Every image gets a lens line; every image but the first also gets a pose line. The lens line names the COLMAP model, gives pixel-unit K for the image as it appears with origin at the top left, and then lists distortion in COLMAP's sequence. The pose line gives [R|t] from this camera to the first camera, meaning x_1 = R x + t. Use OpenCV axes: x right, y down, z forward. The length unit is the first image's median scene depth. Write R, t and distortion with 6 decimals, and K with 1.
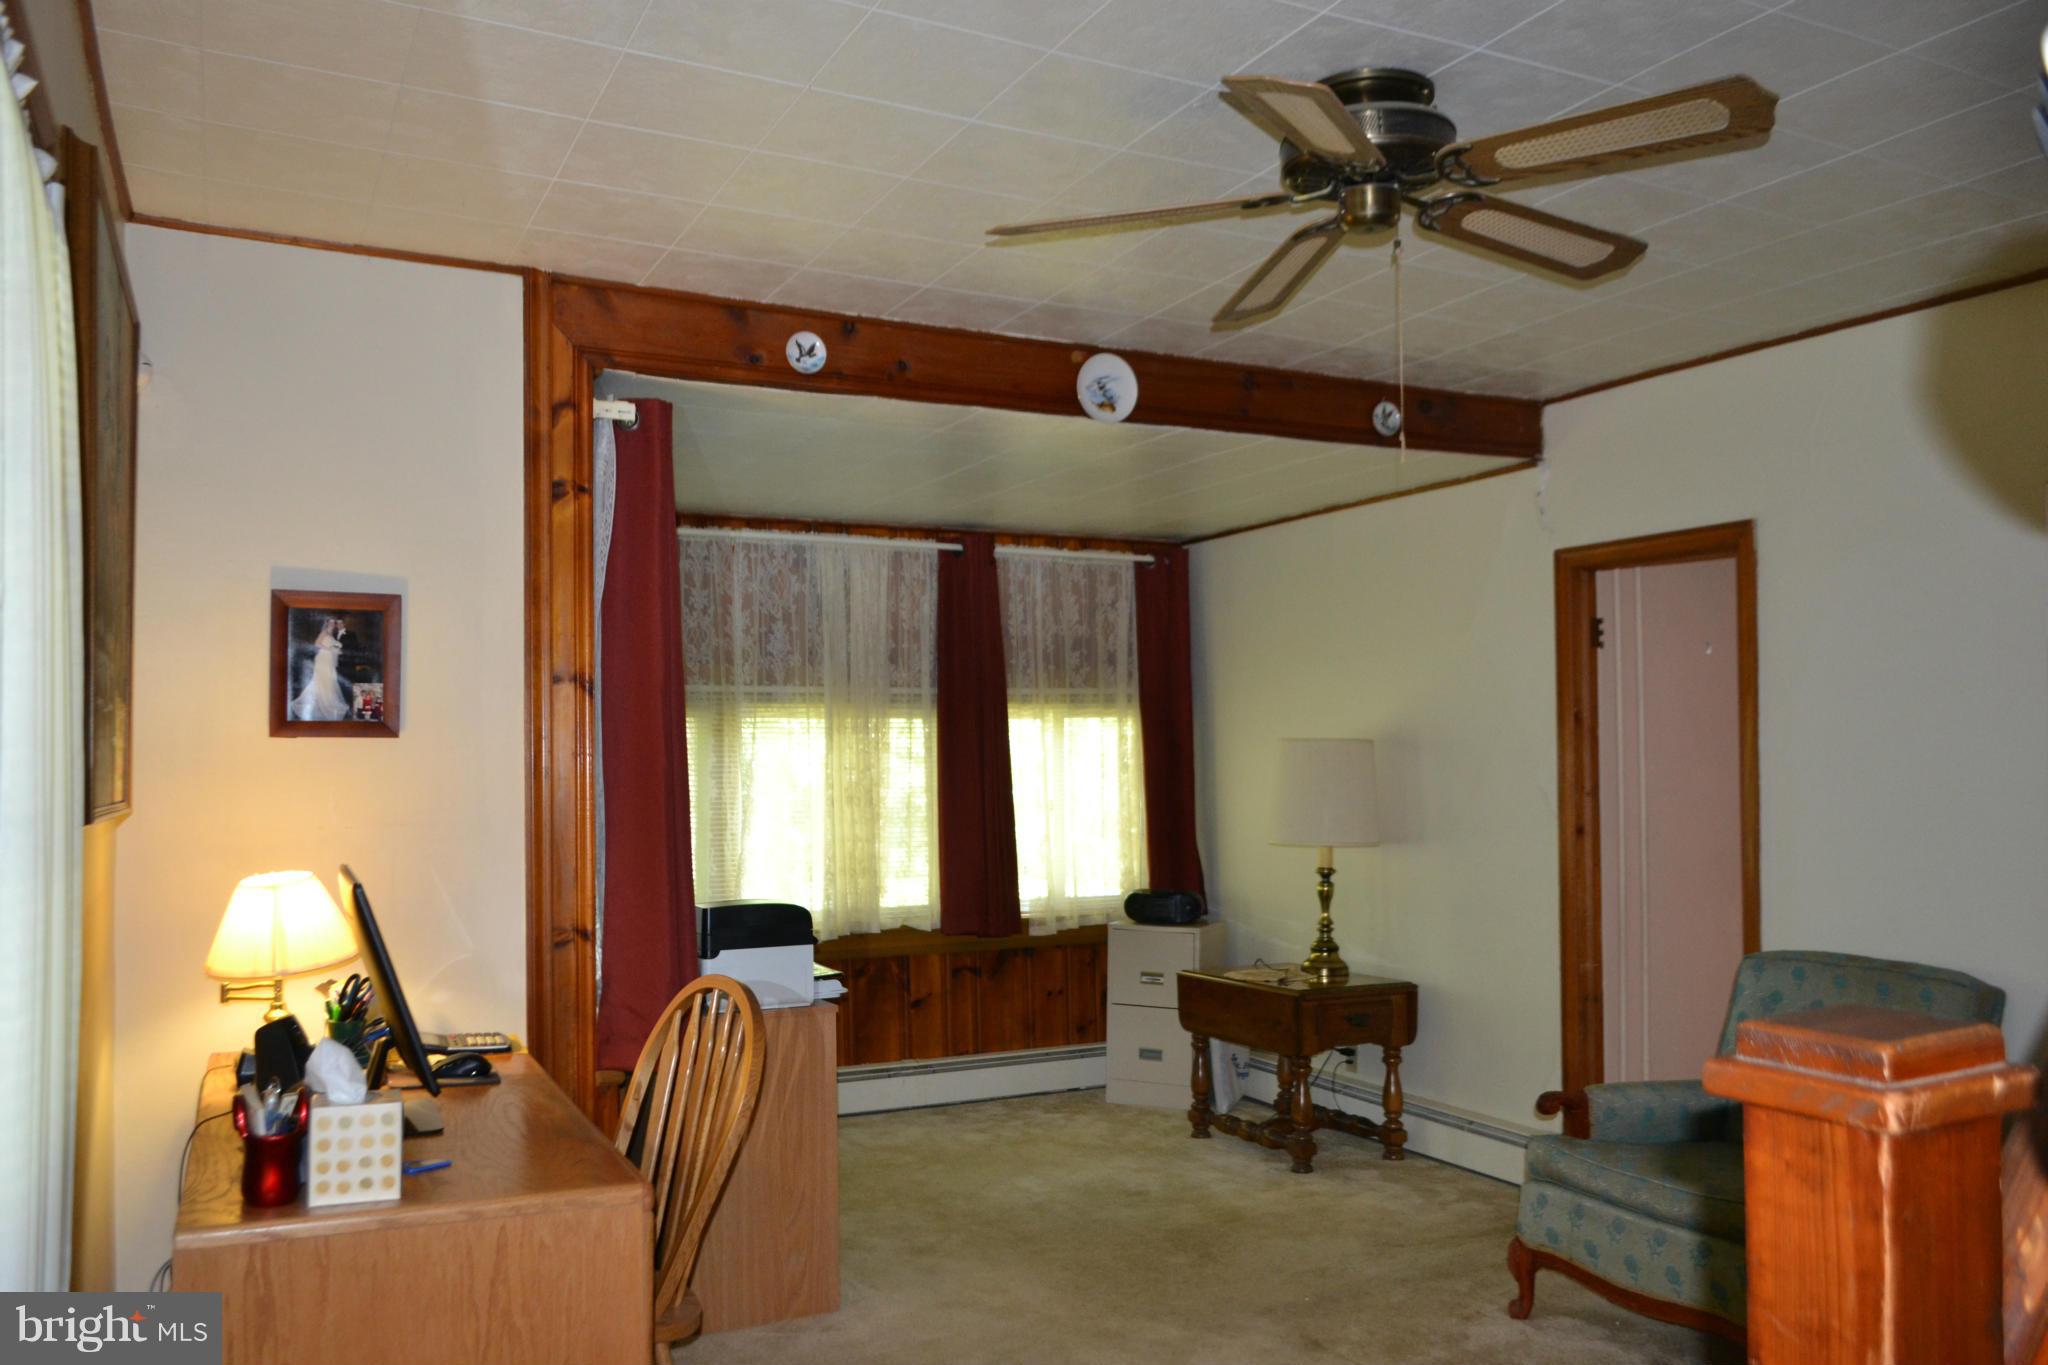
lens RADIAL K [[1600.2, 0, 1012.8], [0, 1600.2, 688.1], [0, 0, 1]] dist [-0.014034, -0.002798]
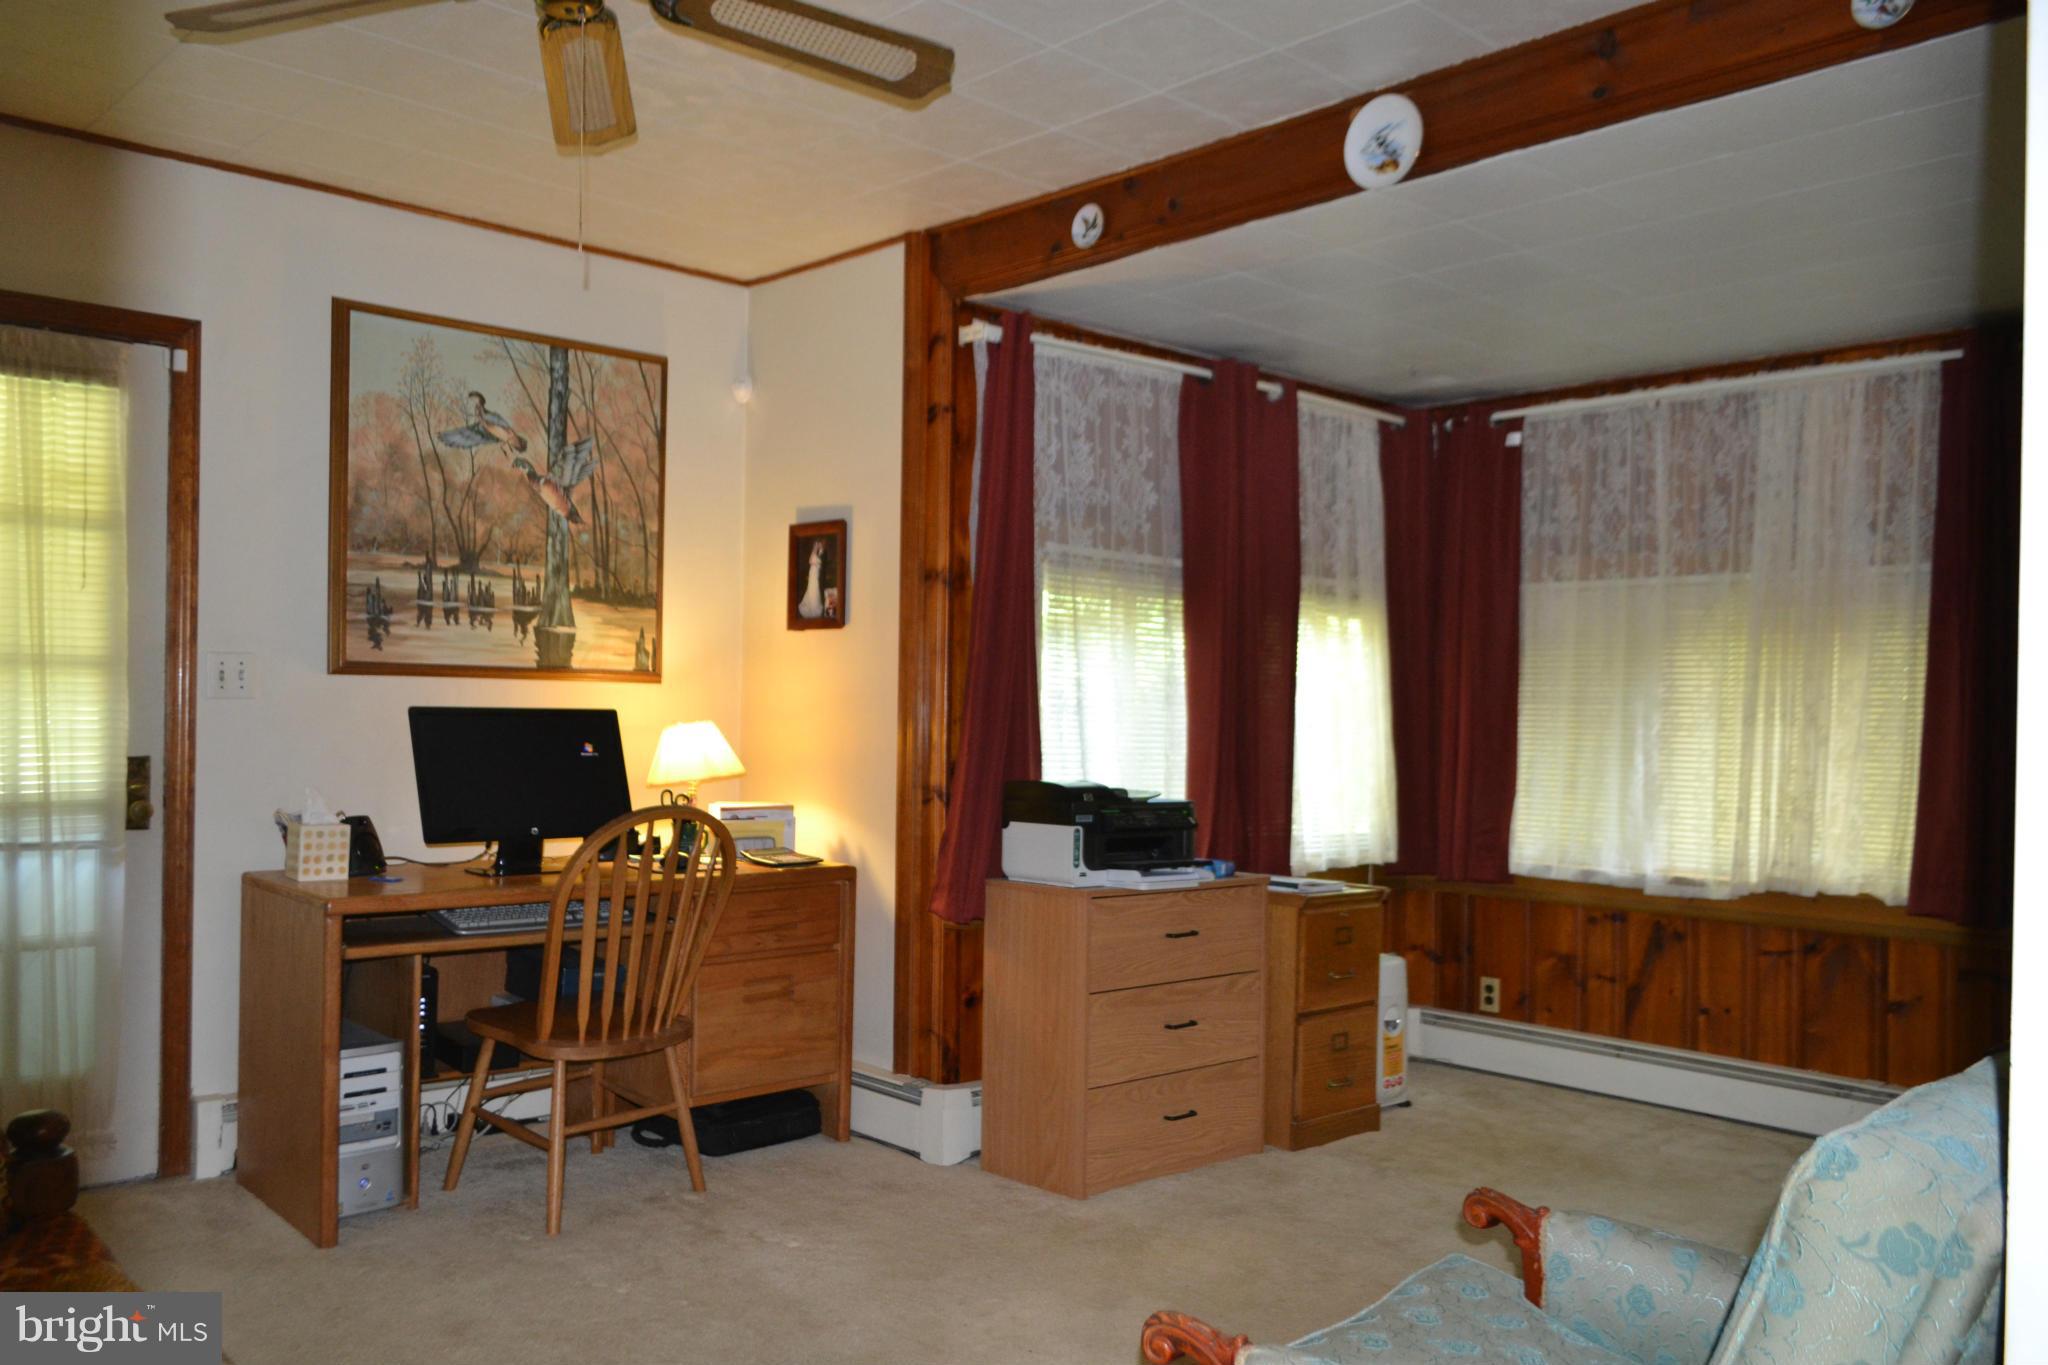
lens RADIAL K [[1600.2, 0, 1012.8], [0, 1600.2, 688.1], [0, 0, 1]] dist [-0.014034, -0.002798]
pose [[0.286962, -0.003351, -0.957936, 0.795725], [0.023451, 0.999719, 0.003527, 0.068679], [0.957655, -0.023476, 0.286960, 0.667168]]
